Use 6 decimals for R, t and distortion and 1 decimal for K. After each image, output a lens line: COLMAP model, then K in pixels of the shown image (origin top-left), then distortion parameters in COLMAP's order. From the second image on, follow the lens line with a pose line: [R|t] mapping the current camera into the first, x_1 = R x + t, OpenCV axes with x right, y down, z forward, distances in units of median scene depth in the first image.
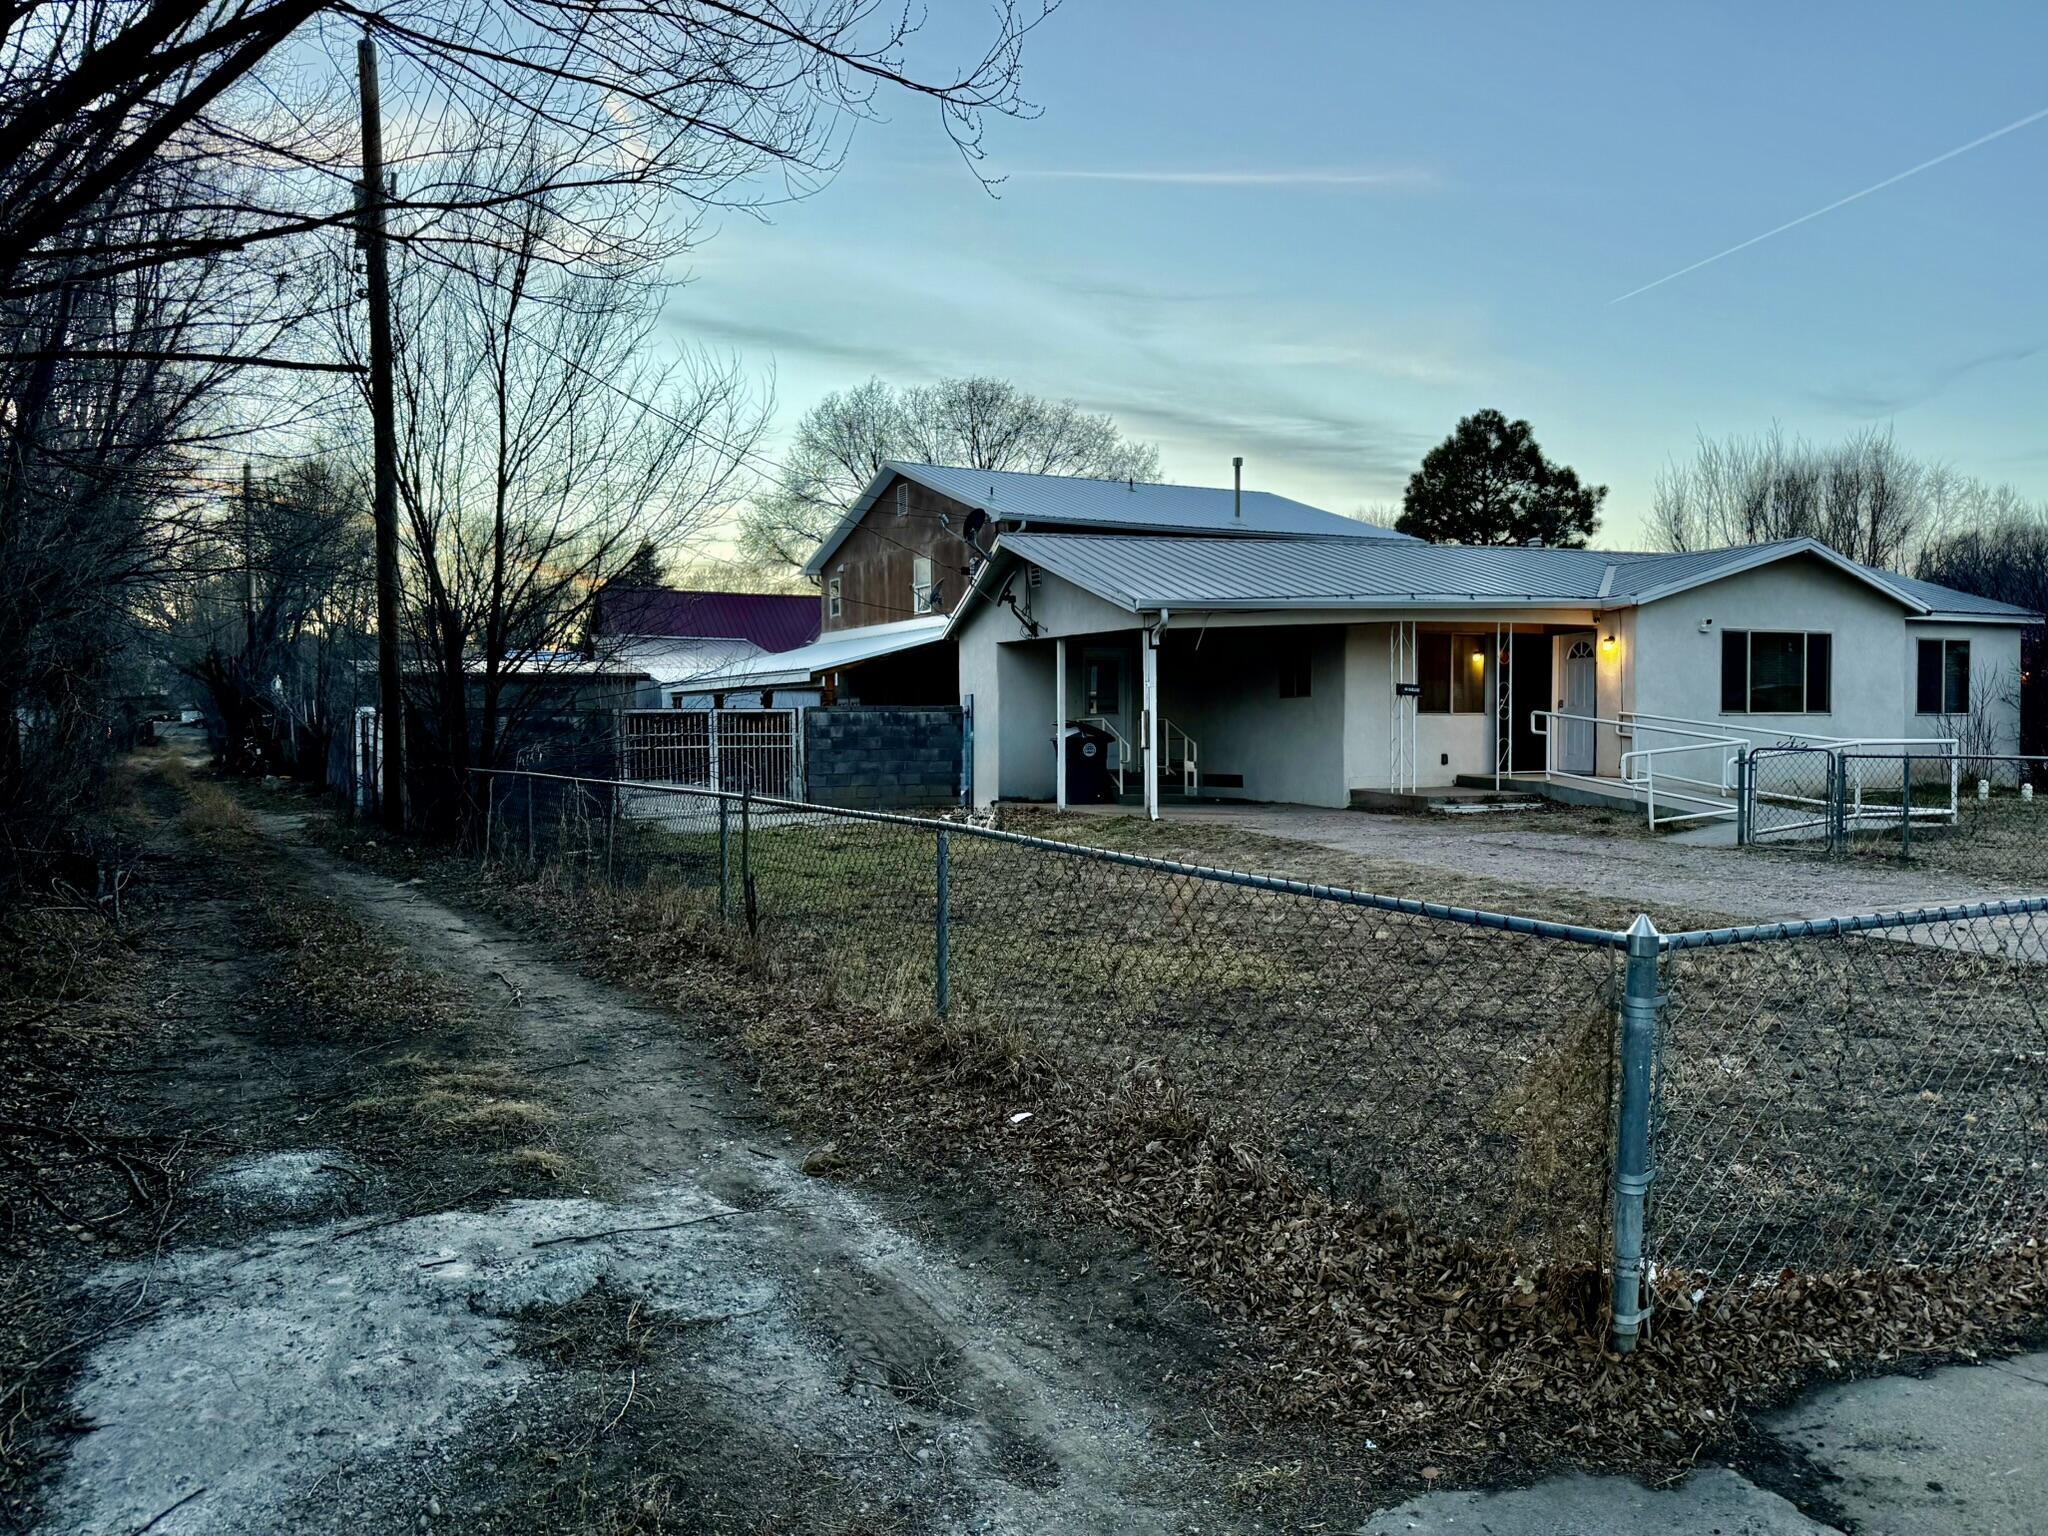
lens RADIAL K [[1460.2, 0, 1010.3], [0, 1460.2, 791.3], [0, 0, 1]] dist [0.149672, -0.258115]
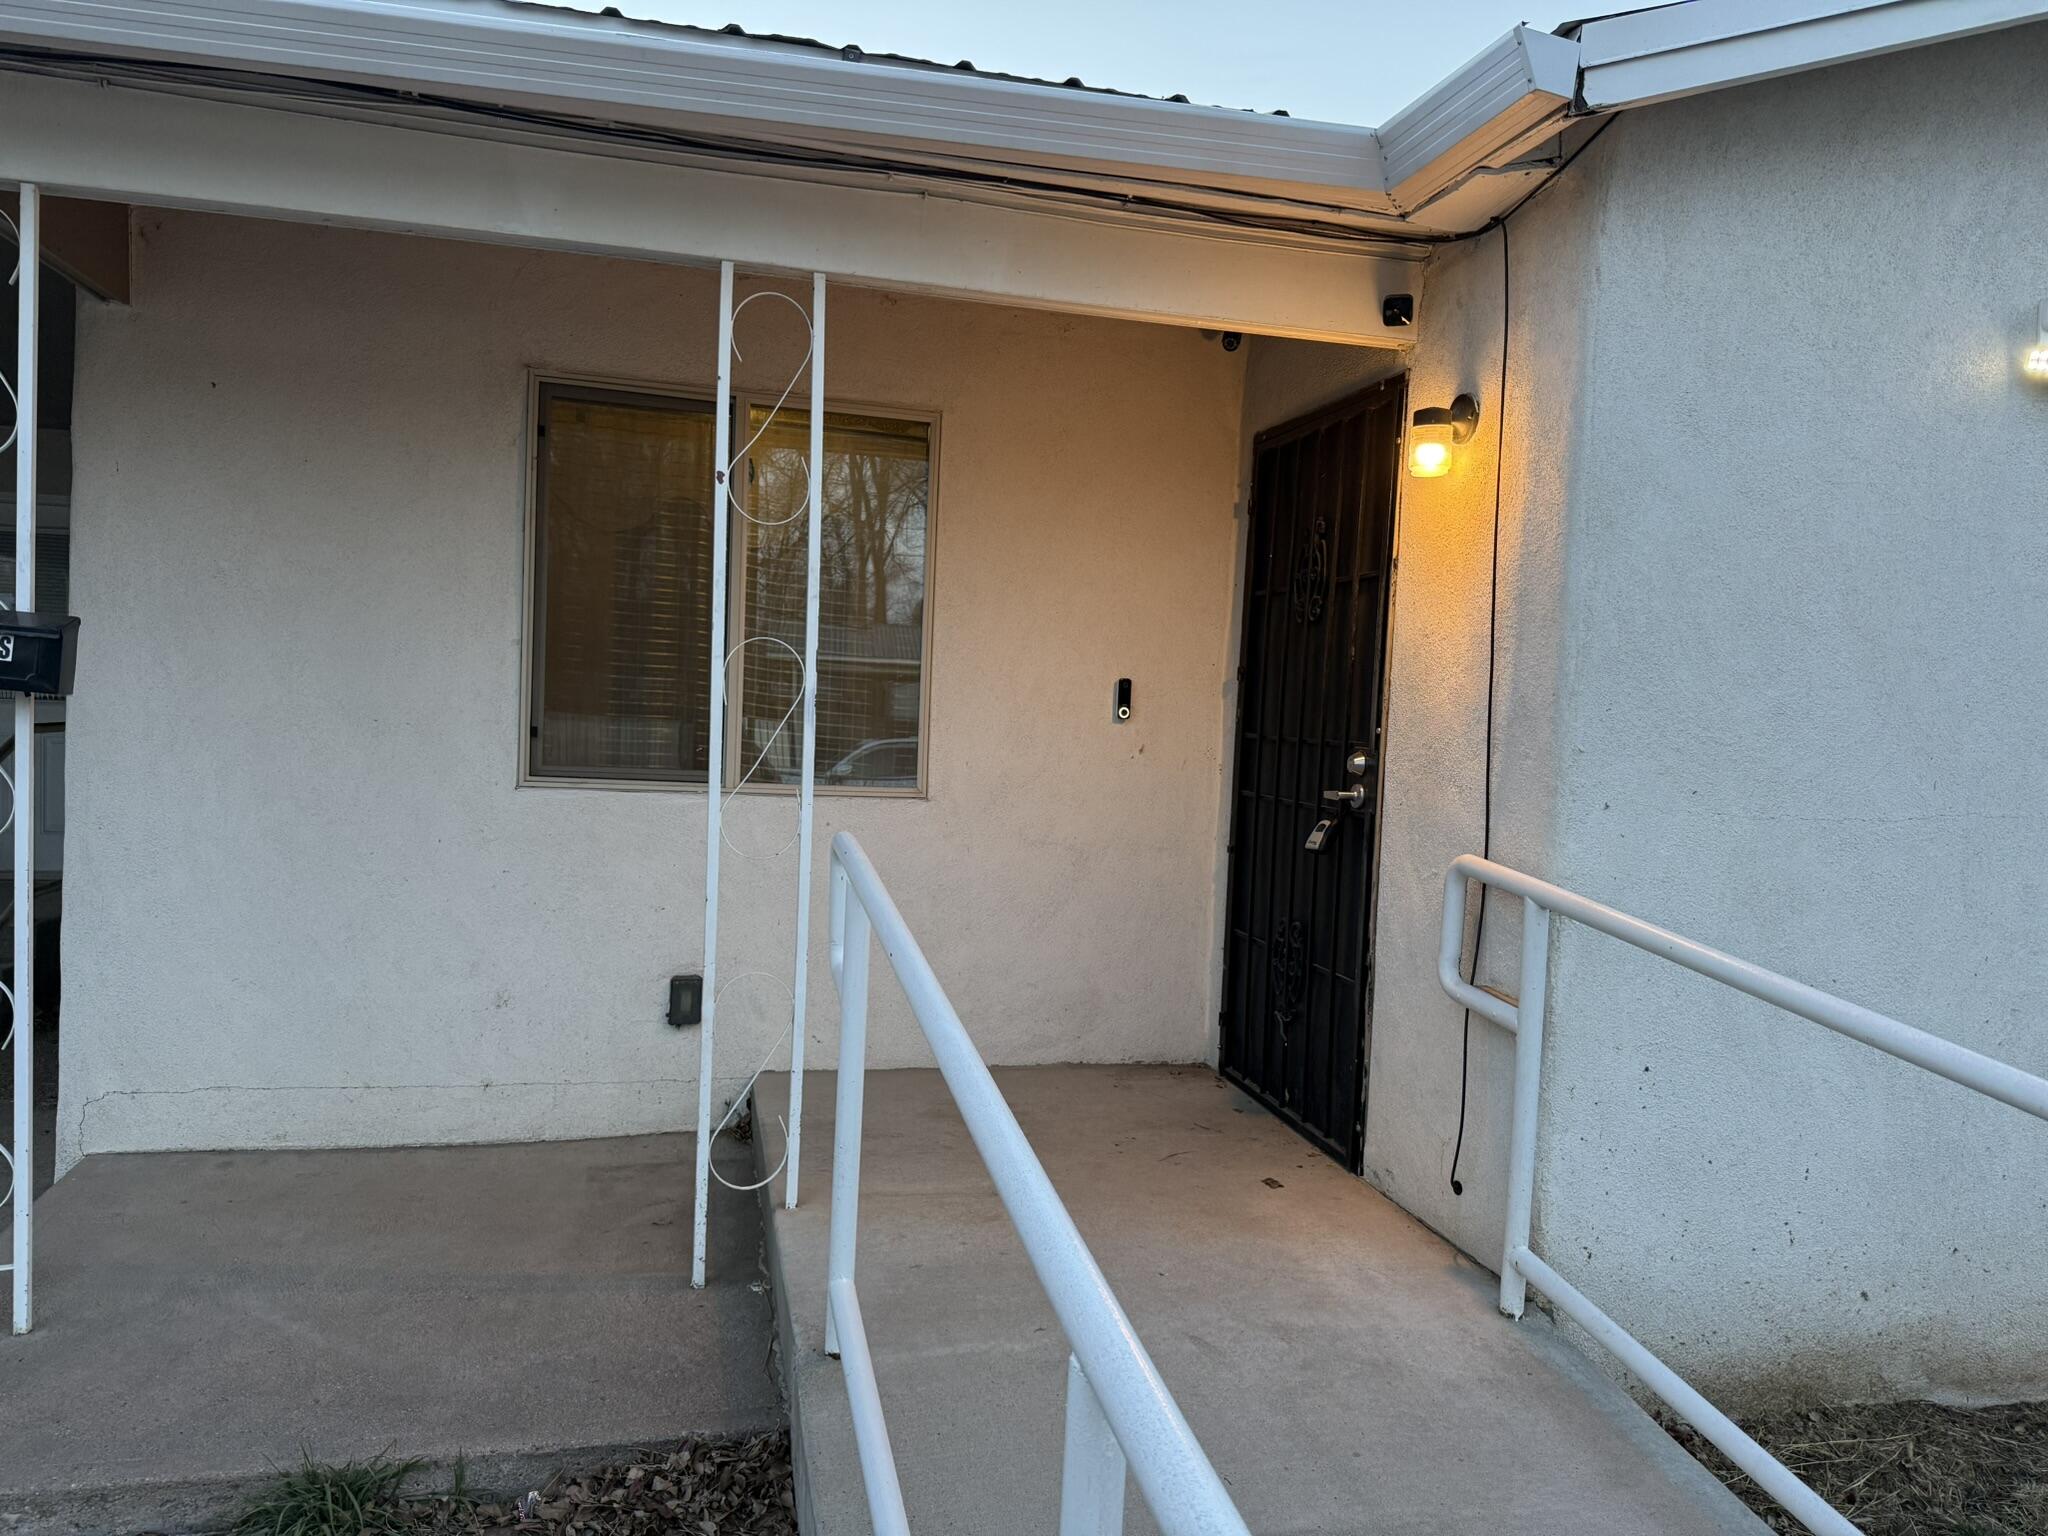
lens RADIAL K [[1422.6, 0, 1024.0], [0, 1422.6, 768.0], [0, 0, 1]] dist [0.117845, -0.164290]
pose [[0.992645, 0.054324, -0.108185, 0.438738], [-0.054050, 0.998523, 0.005467, -0.070963], [0.108322, 0.000421, 0.994116, 0.974838]]
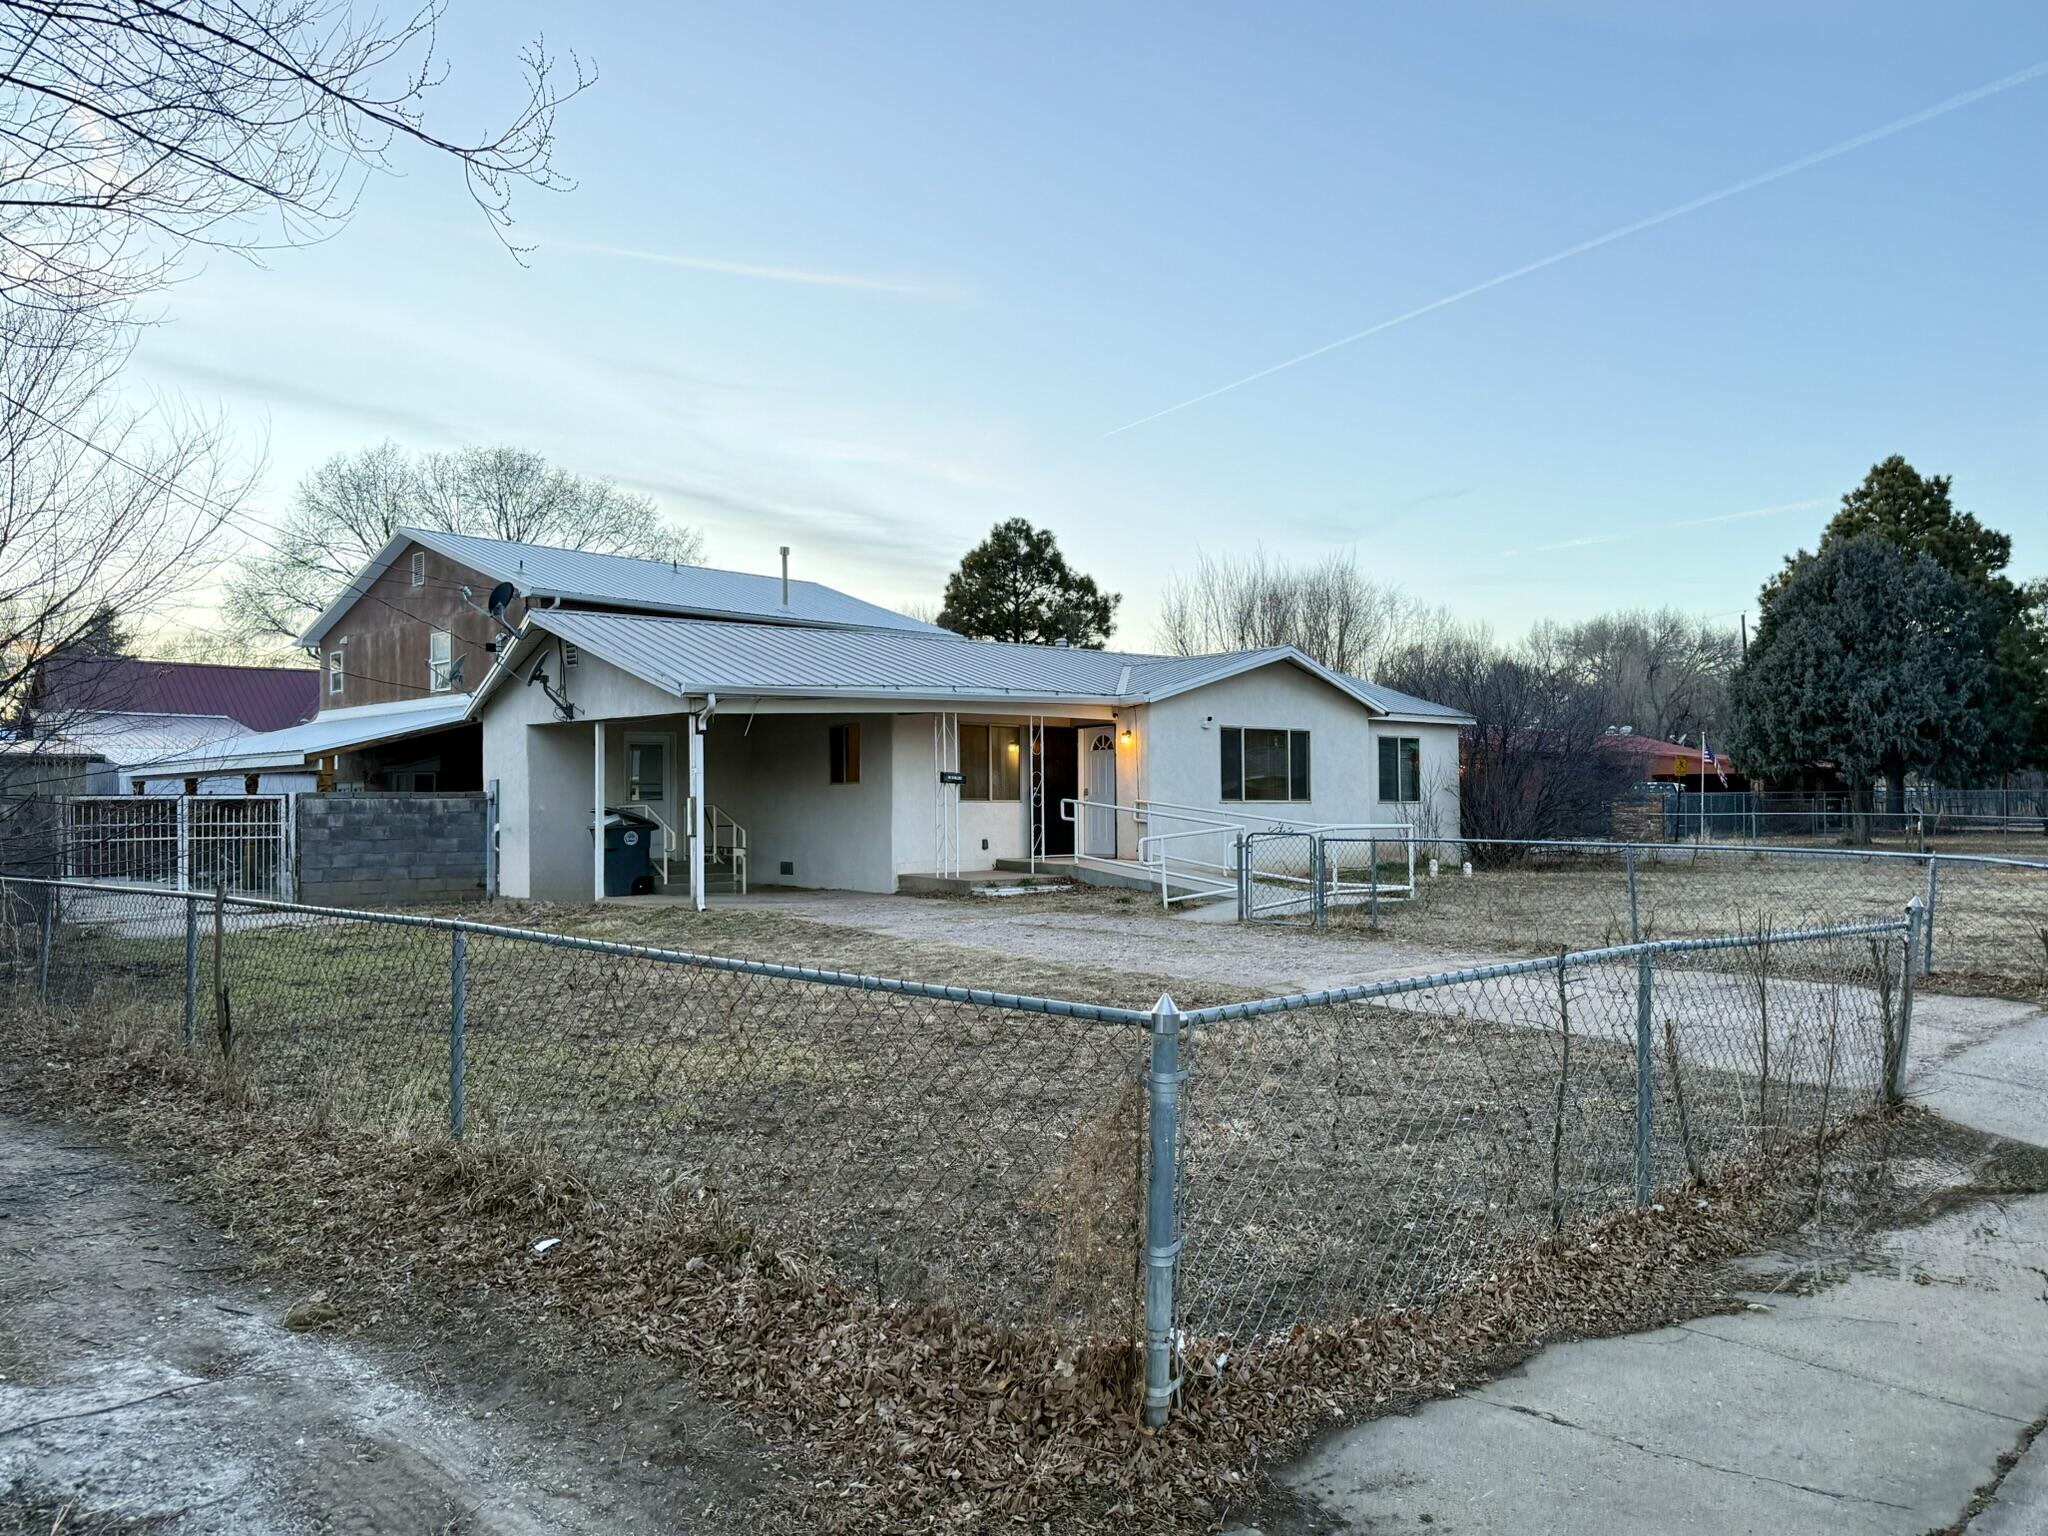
lens RADIAL K [[1460.2, 0, 1010.3], [0, 1460.2, 791.3], [0, 0, 1]] dist [0.149672, -0.258115]
pose [[0.954401, 0.001586, 0.298525, 0.004121], [0.016051, 0.998267, -0.056619, -0.001019], [-0.298097, 0.058829, 0.952721, 0.013806]]
